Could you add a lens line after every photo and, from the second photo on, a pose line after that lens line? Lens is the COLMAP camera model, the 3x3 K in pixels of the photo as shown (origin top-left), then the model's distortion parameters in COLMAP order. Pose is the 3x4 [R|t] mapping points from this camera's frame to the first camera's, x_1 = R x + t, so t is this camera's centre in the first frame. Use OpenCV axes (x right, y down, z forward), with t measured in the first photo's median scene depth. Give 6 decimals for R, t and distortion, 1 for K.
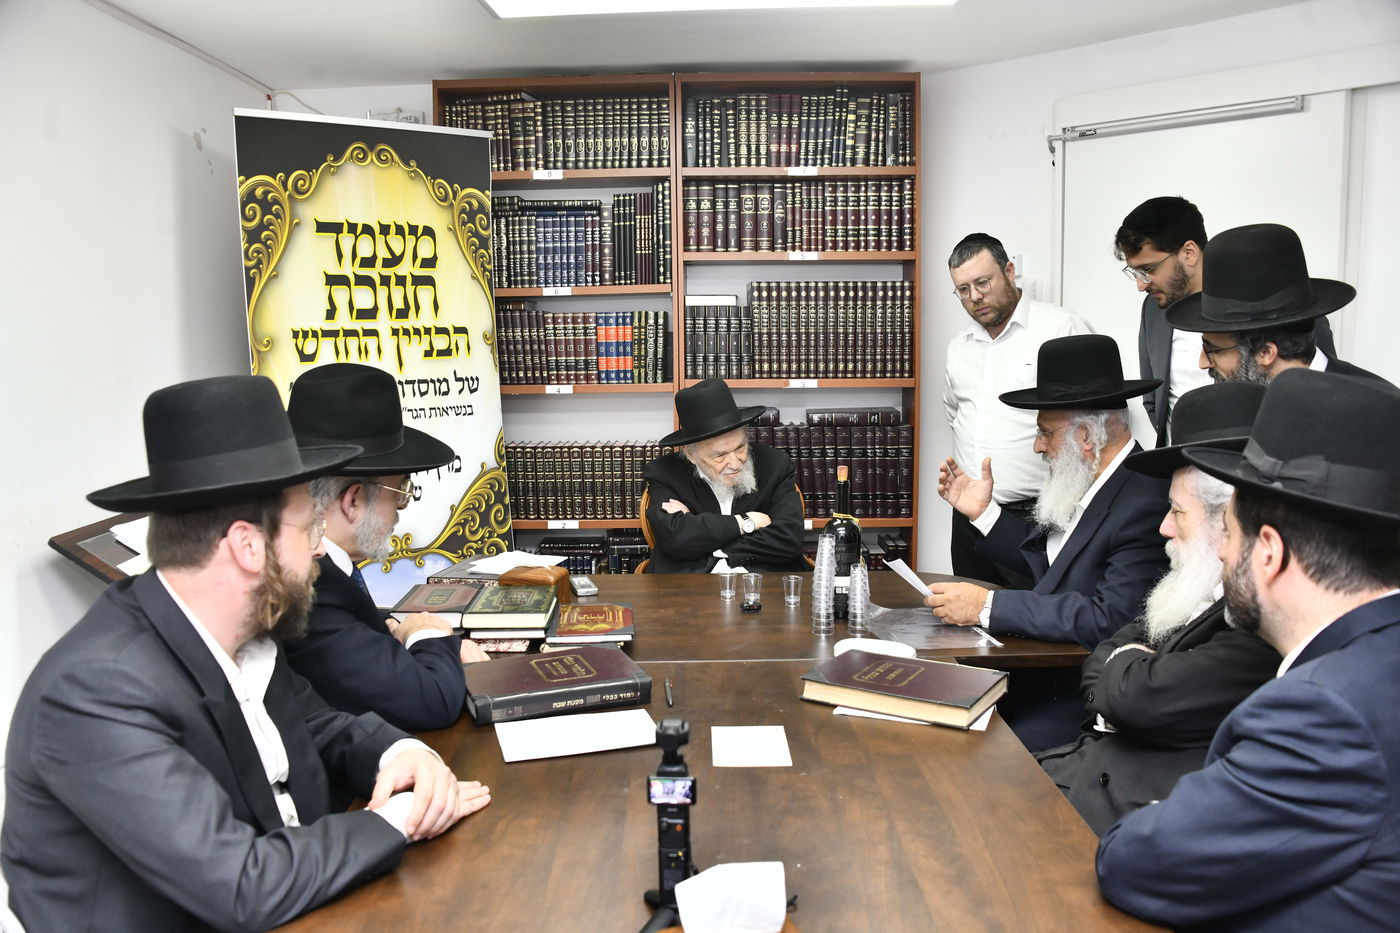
lens RADIAL K [[1107.2, 0, 701.5], [0, 1107.2, 477.0], [0, 0, 1]] dist [-0.148875, 0.074651]
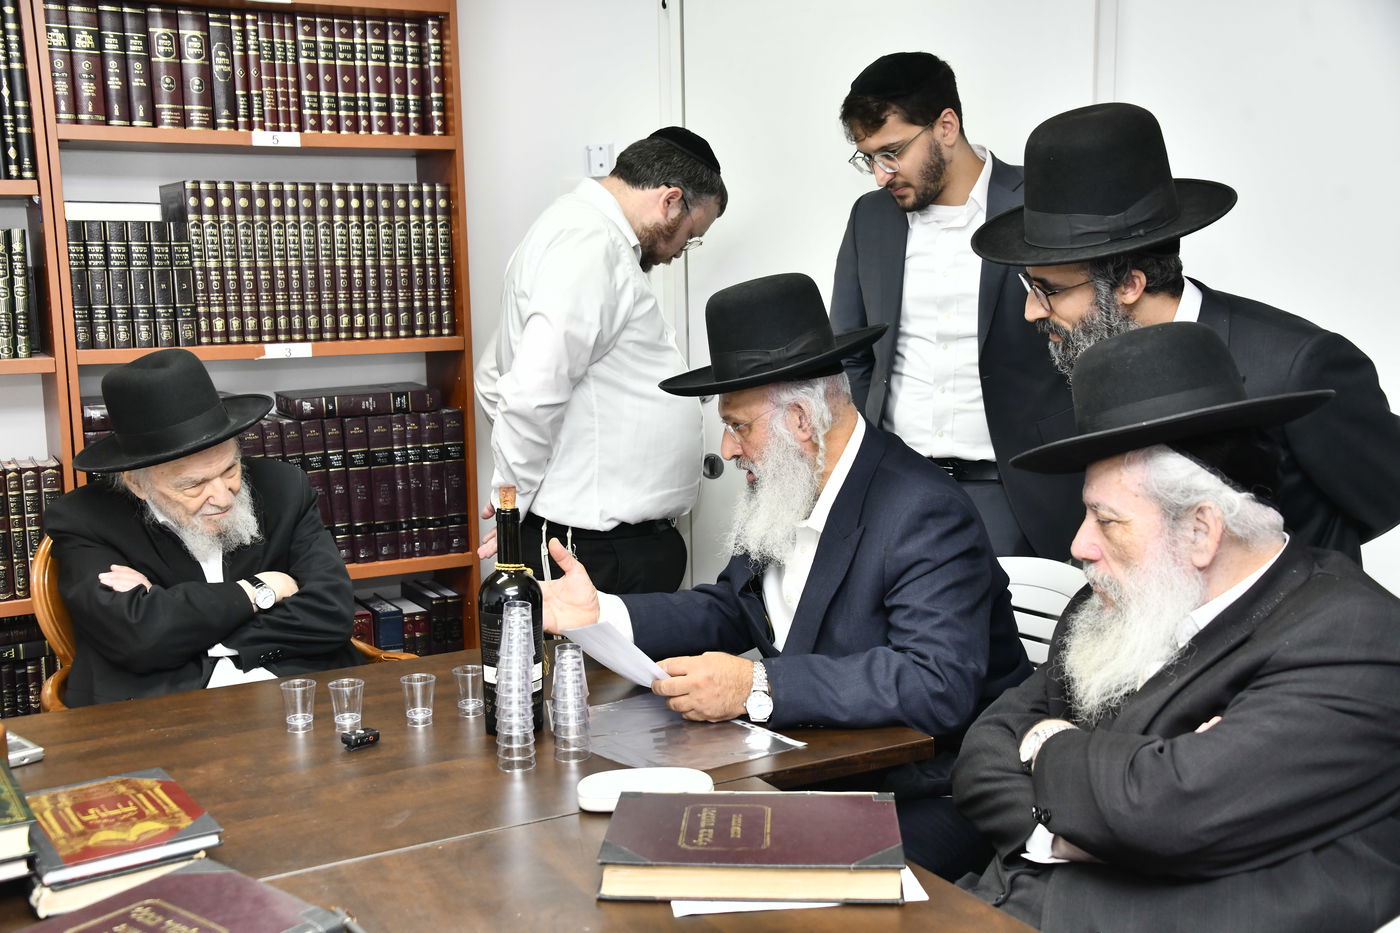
lens RADIAL K [[1554.5, 0, 696.0], [0, 1554.5, 467.0], [0, 0, 1]] dist [0.100791, 0.000000]
pose [[0.879112, -0.070305, 0.471402, -0.122716], [0.071836, 0.997307, 0.014771, -0.016760], [-0.471171, 0.020878, 0.881795, 0.128553]]
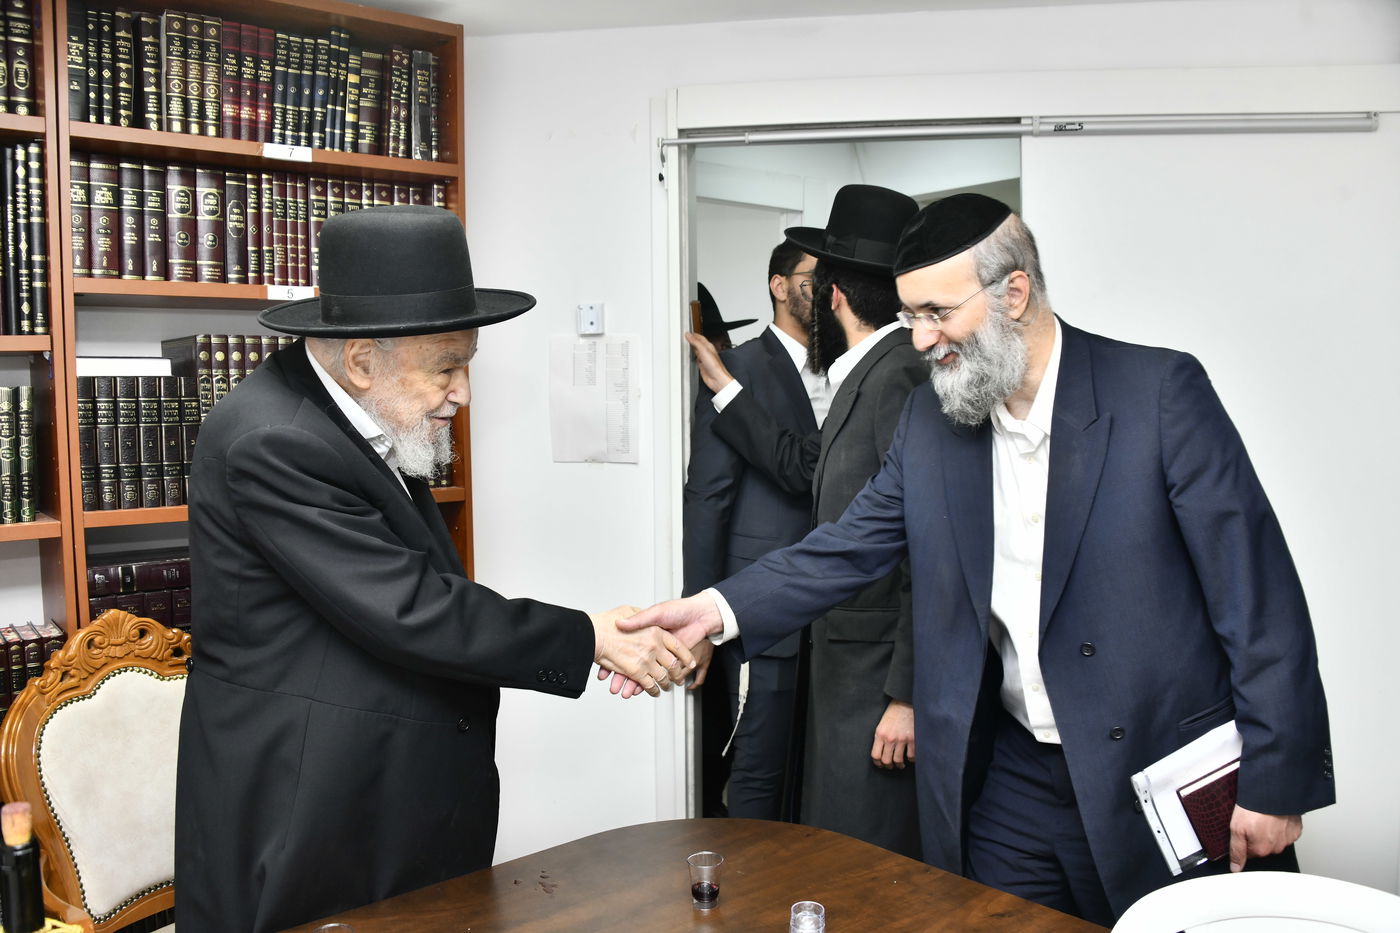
lens RADIAL K [[1107.2, 0, 706.0], [0, 1107.2, 467.6], [0, 0, 1]] dist [-0.148875, 0.074651]
pose [[0.754374, -0.042988, 0.655036, -0.123594], [0.087781, 0.995498, -0.035762, -0.064892], [-0.650550, 0.084477, 0.754751, 0.410749]]
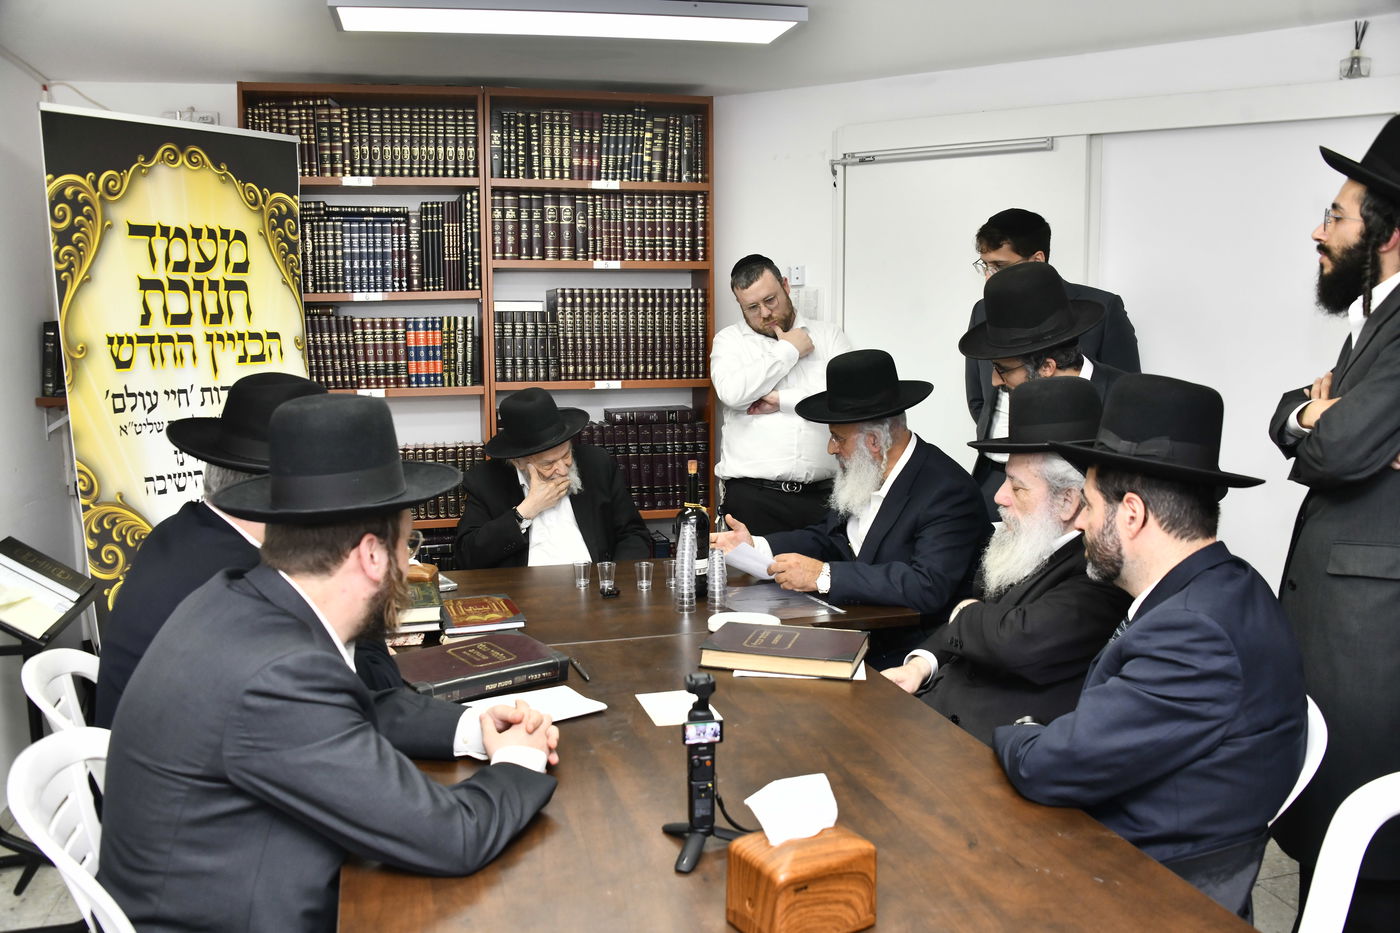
lens RADIAL K [[1107.2, 0, 704.0], [0, 1107.2, 477.5], [0, 0, 1]] dist [-0.148875, 0.074651]
pose [[0.963401, -0.030473, 0.266325, -0.104307], [0.029821, 0.999534, 0.006492, 0.000355], [-0.266399, 0.001688, 0.963861, -0.048451]]
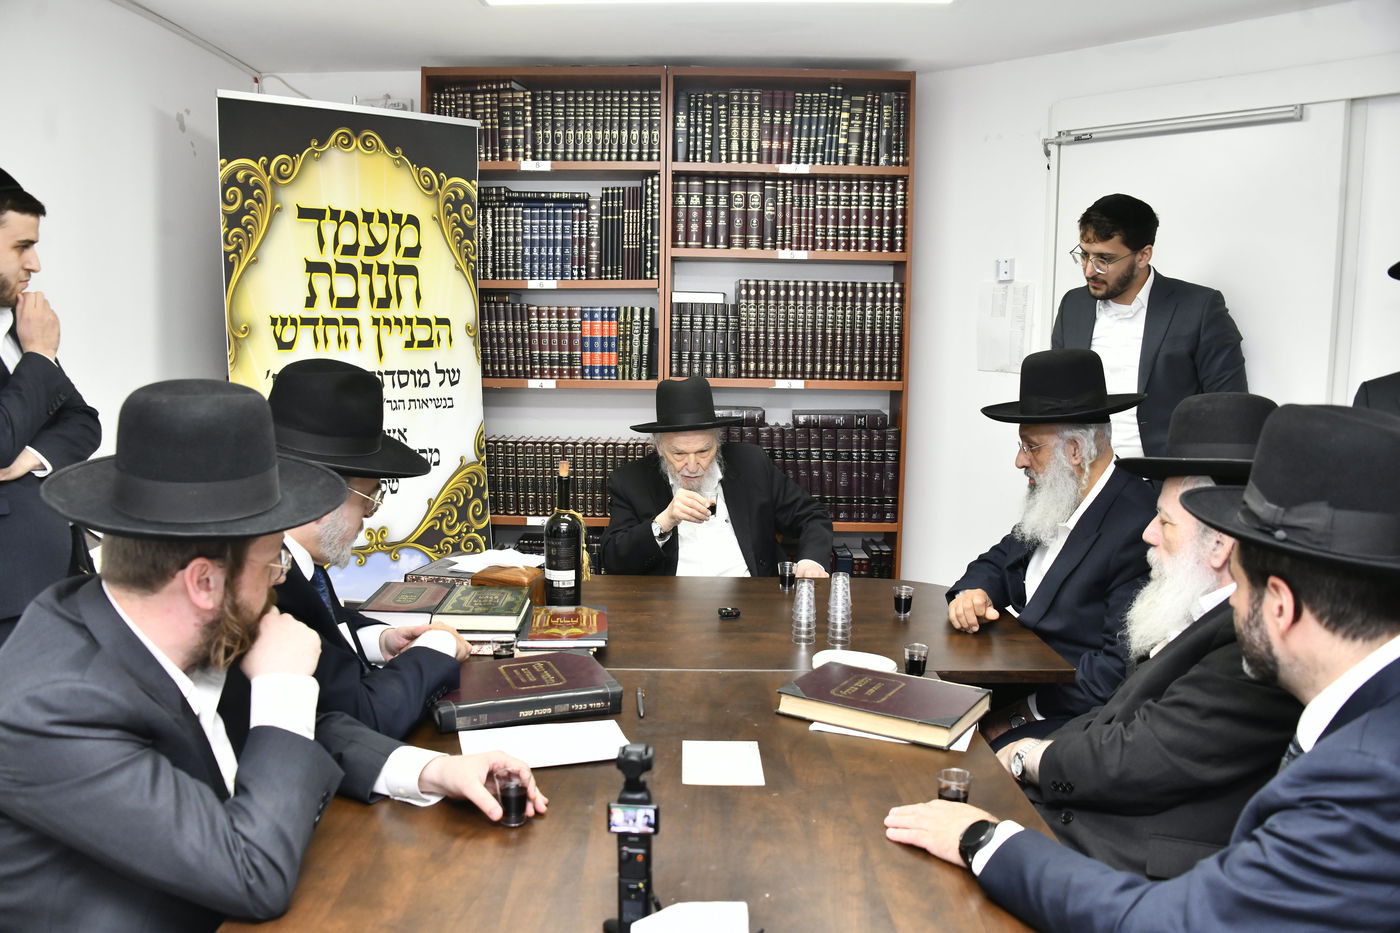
lens RADIAL K [[1107.2, 0, 697.7], [0, 1107.2, 458.4], [0, 0, 1]] dist [-0.148875, 0.074651]
pose [[0.999677, 0.024273, 0.007546, 0.004318], [-0.024186, 0.999642, -0.011470, -0.005000], [-0.007821, 0.011284, 0.999906, 0.015851]]
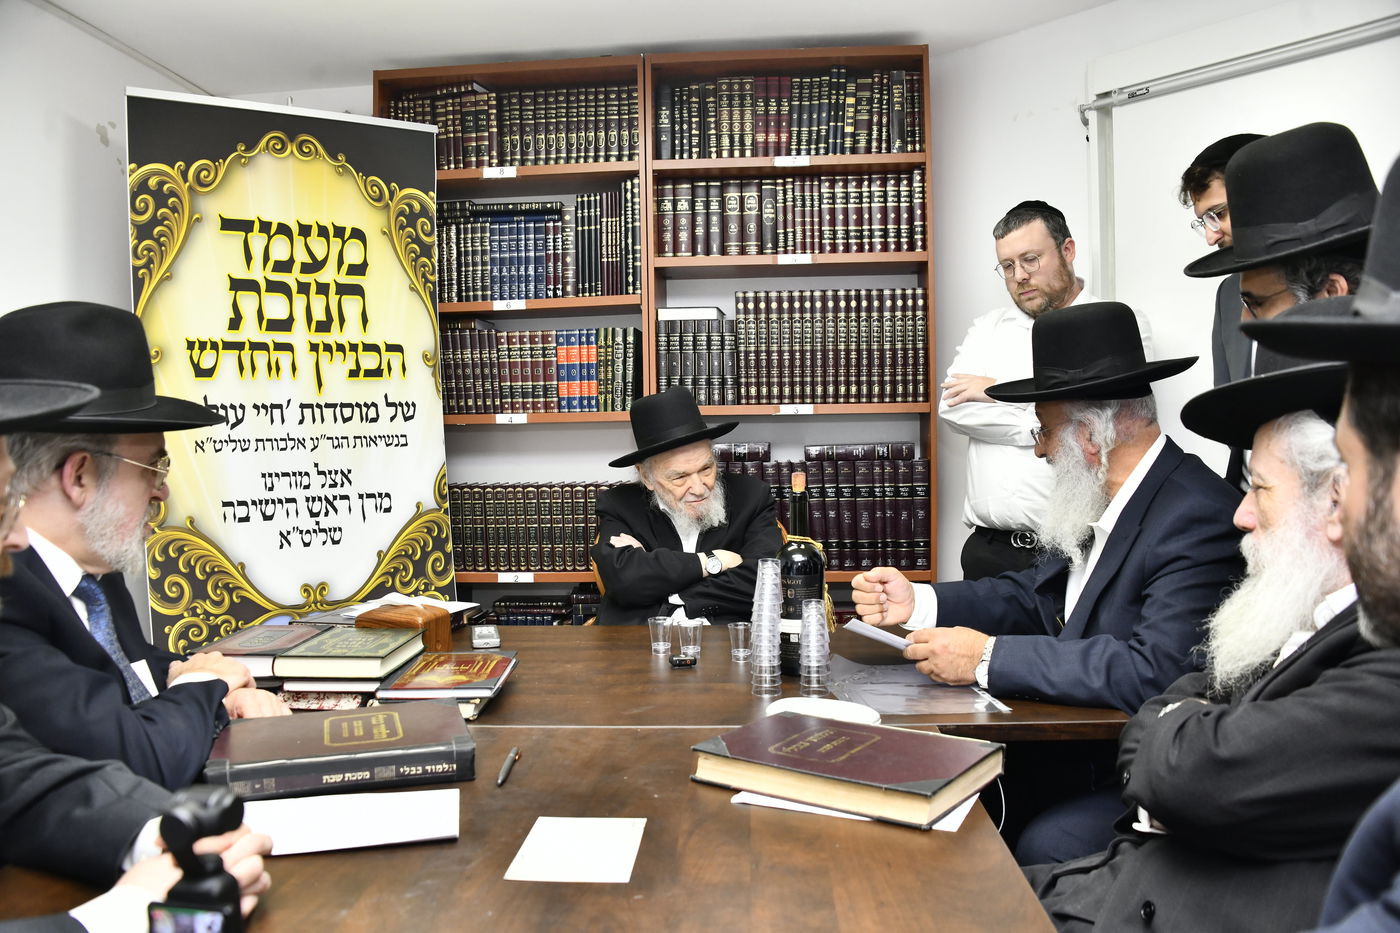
lens RADIAL K [[1107.2, 0, 707.2], [0, 1107.2, 473.0], [0, 0, 1]] dist [-0.148875, 0.074651]
pose [[0.998332, -0.003902, -0.057596, 0.072380], [-0.001150, 0.996171, -0.087415, 0.037577], [0.057717, 0.087335, 0.994506, 0.162183]]
